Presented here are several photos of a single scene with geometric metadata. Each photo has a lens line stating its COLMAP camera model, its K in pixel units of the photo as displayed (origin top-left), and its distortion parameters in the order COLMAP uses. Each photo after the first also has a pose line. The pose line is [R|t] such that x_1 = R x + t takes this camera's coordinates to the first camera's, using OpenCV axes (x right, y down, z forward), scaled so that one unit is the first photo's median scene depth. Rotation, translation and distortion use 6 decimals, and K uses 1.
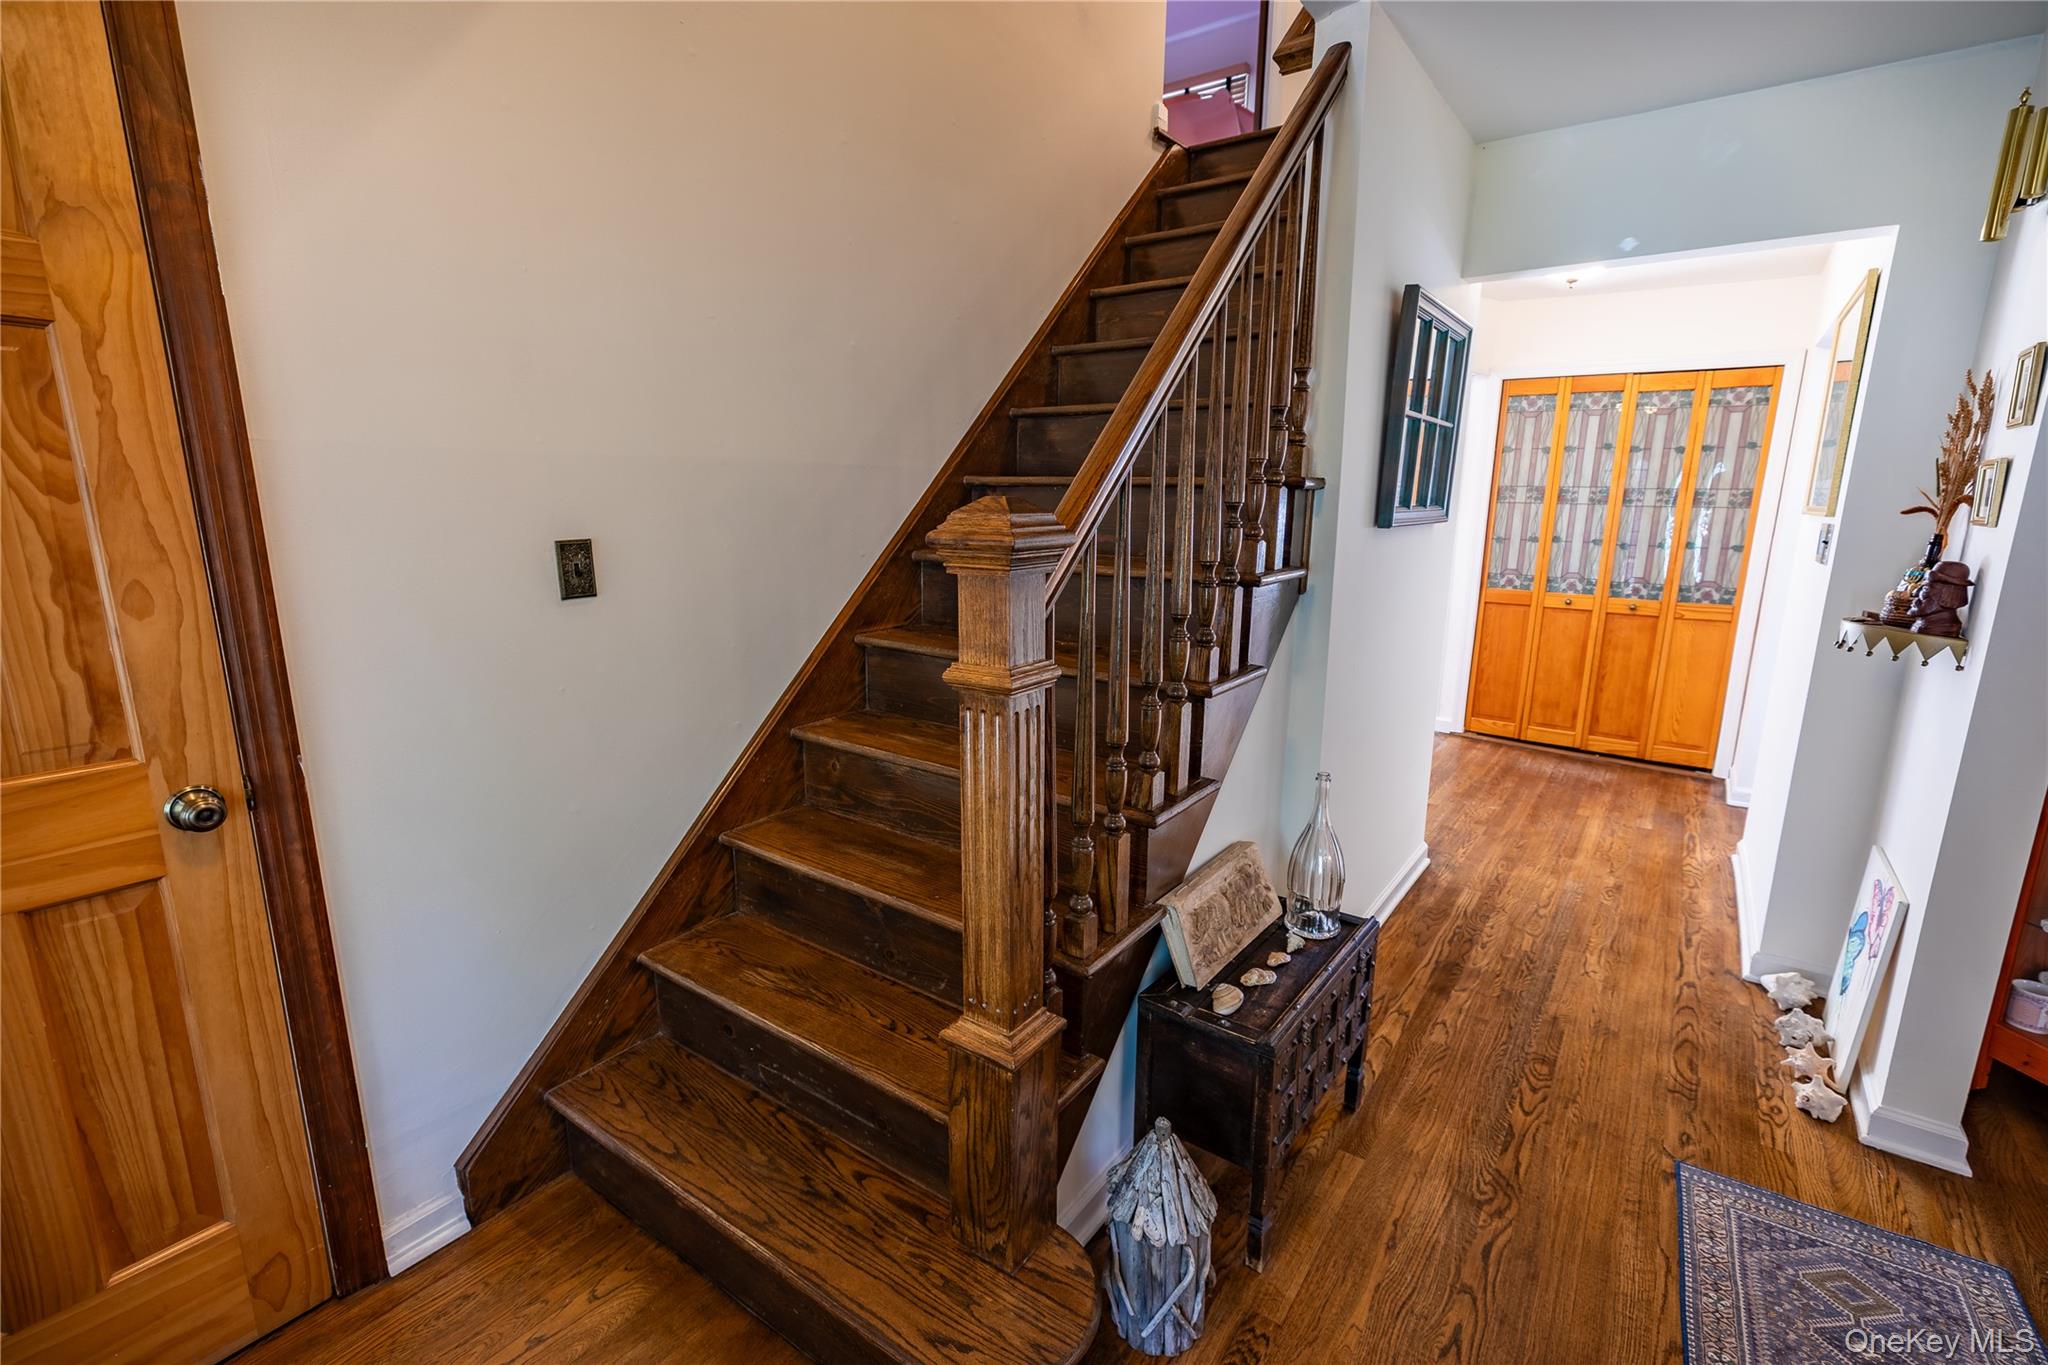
lens RADIAL K [[916.0, 0, 1024.0], [0, 916.0, 686.6], [0, 0, 1]] dist [0.005190, 0.001660]
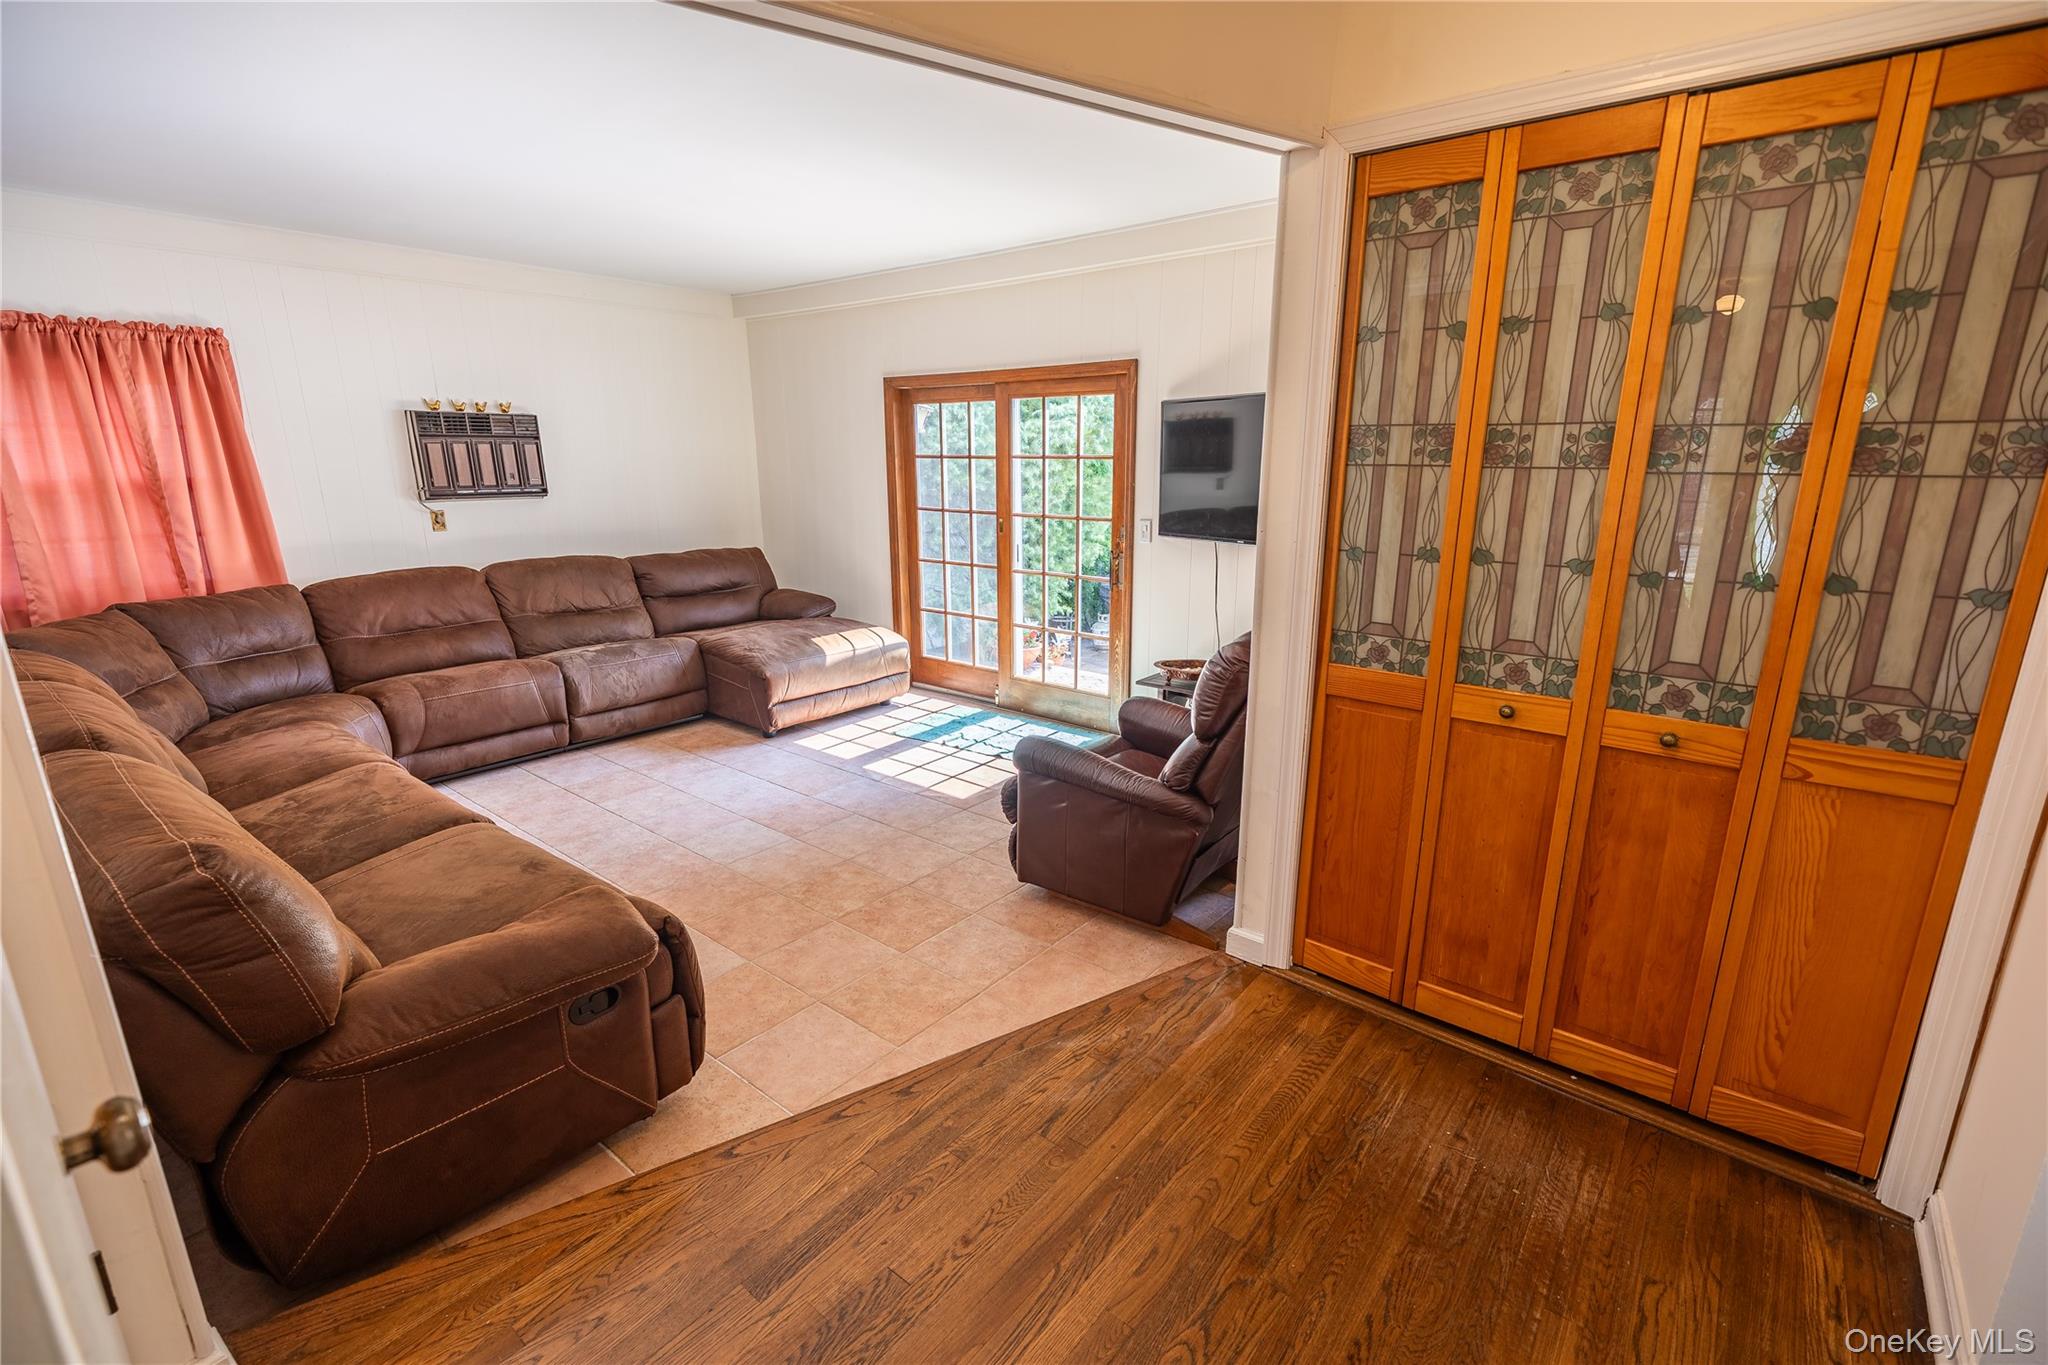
lens RADIAL K [[916.0, 0, 1025.0], [0, 916.0, 685.0], [0, 0, 1]] dist [0.005190, 0.001660]
pose [[0.998431, -0.003657, -0.055879, 0.409517], [0.006587, 0.998607, 0.052348, -0.128712], [0.055609, -0.052634, 0.997064, 0.594429]]
